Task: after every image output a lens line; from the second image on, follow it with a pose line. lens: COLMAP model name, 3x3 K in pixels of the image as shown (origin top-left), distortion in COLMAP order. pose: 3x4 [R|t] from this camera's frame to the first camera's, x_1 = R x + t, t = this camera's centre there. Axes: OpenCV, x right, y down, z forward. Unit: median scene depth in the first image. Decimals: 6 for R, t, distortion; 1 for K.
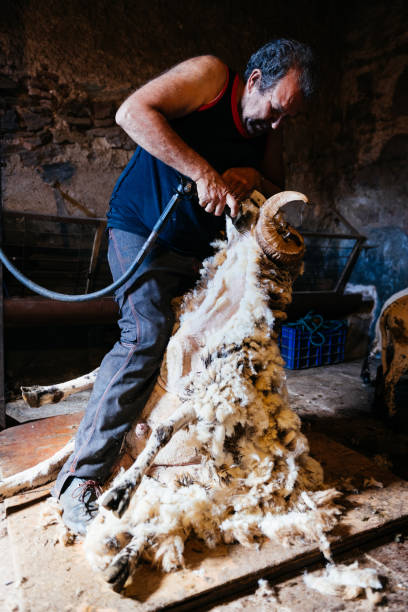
lens RADIAL K [[464.4, 0, 204.0], [0, 464.4, 306.0], [0, 0, 1]] dist [0.000457, -0.000706]
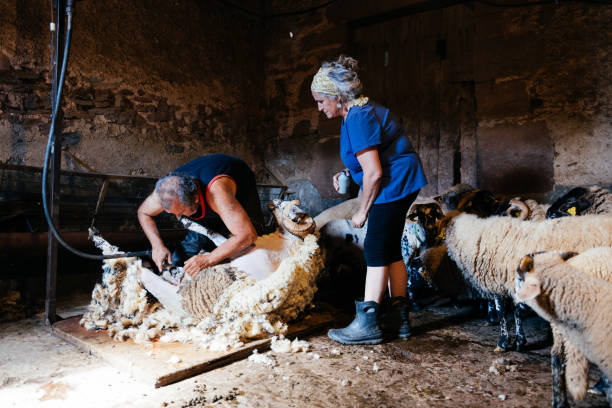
lens RADIAL K [[435.7, 0, 302.6], [0, 435.7, 203.1], [0, 0, 1]] dist [0.002167, 0.000113]
pose [[0.930256, -0.022807, 0.366201, -0.136483], [0.065897, 0.992223, -0.105602, 0.063749], [-0.360945, 0.122368, 0.924524, -0.344155]]
